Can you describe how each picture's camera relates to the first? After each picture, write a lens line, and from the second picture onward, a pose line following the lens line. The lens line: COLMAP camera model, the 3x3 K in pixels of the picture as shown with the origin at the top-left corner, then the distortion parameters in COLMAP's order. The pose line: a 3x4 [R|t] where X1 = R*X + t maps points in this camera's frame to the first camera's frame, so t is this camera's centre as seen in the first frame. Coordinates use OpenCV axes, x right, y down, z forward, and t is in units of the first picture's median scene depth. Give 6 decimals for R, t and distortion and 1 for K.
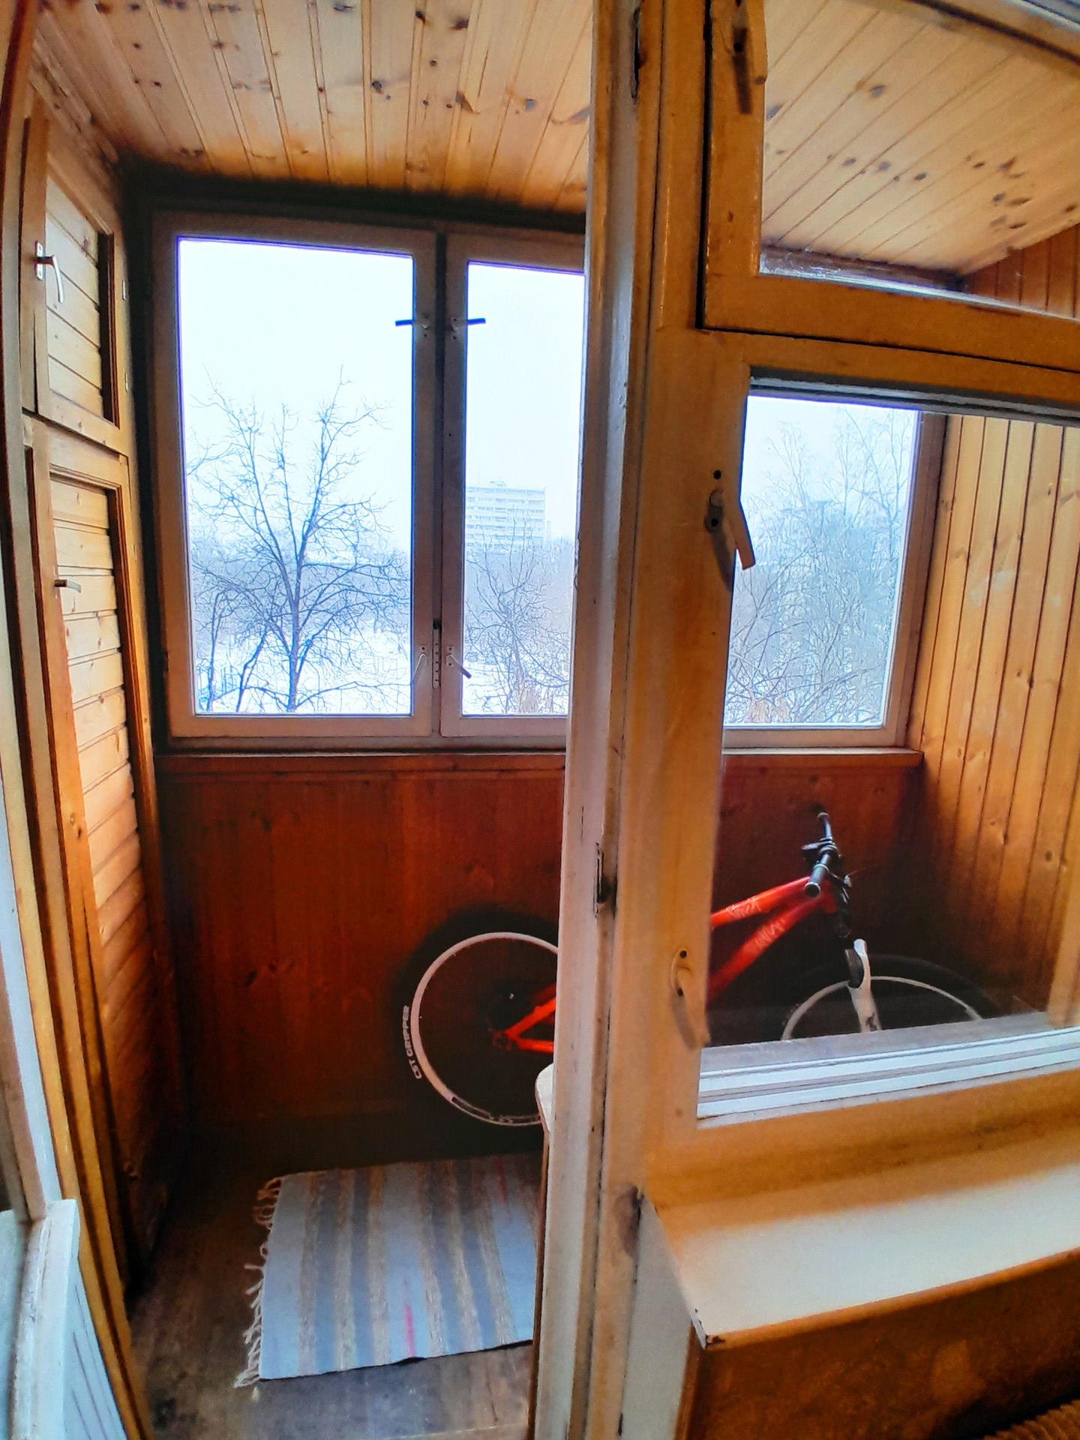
lens RADIAL K [[724.6, 0, 526.2], [0, 724.6, 725.0], [0, 0, 1]] dist [-0.000484, -0.038739]
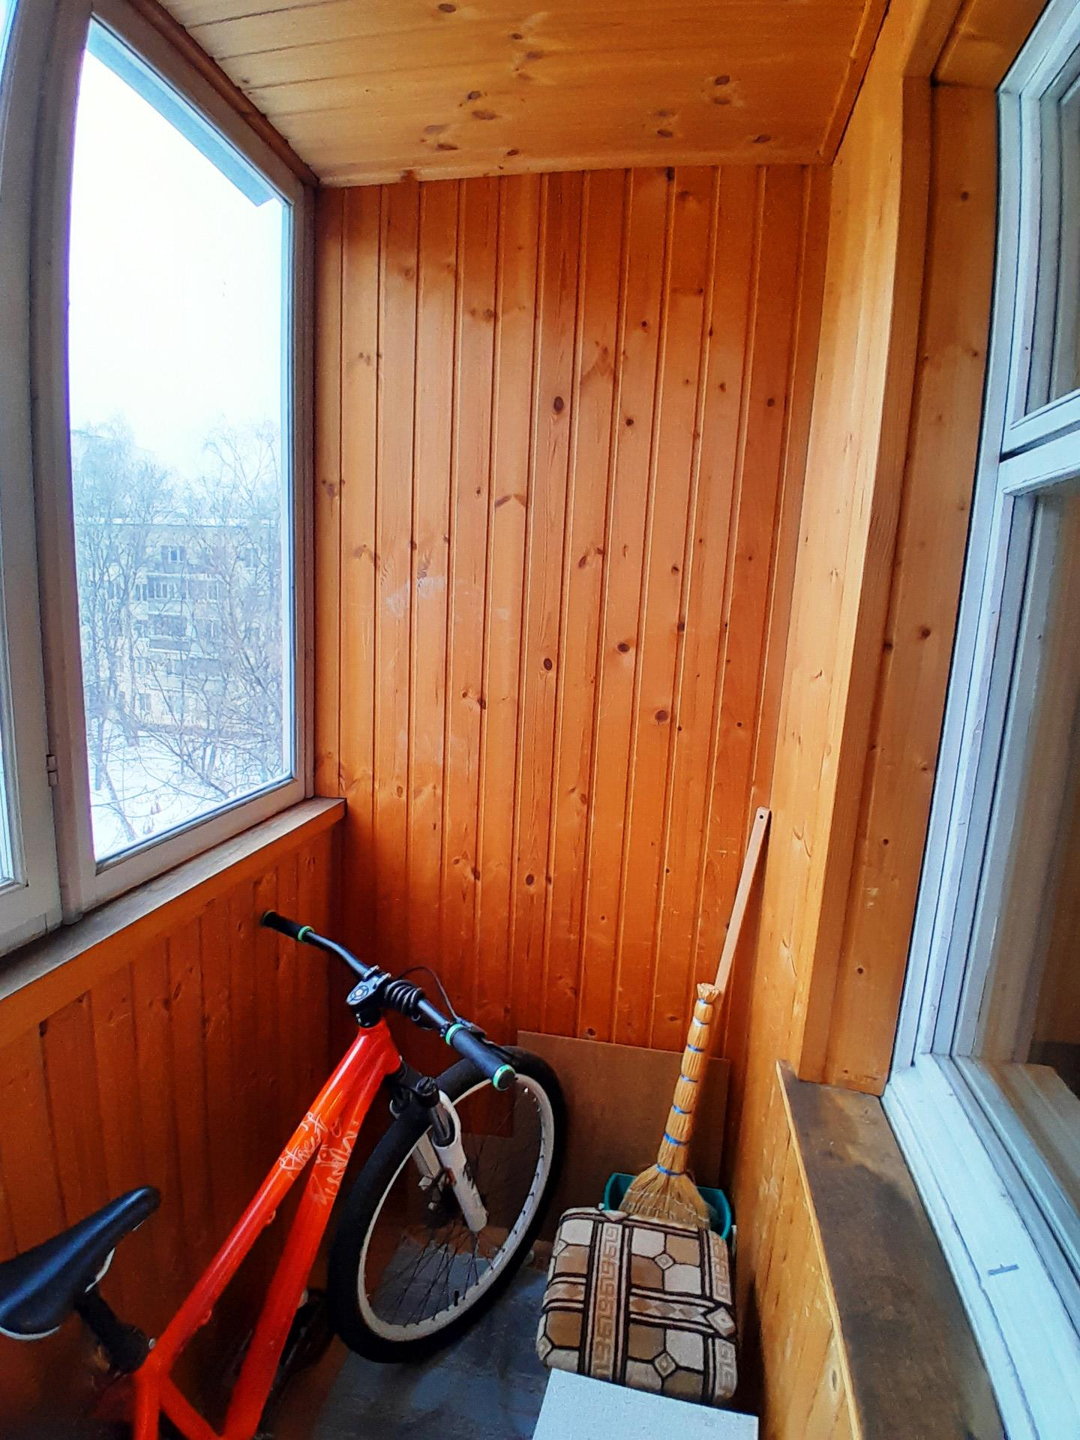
lens RADIAL K [[724.6, 0, 526.2], [0, 724.6, 725.0], [0, 0, 1]] dist [-0.000484, -0.038739]
pose [[0.369416, -0.176700, 0.912310, -0.115140], [0.137824, 0.981315, 0.134257, -0.144304], [-0.918987, 0.076142, 0.386867, 0.583952]]
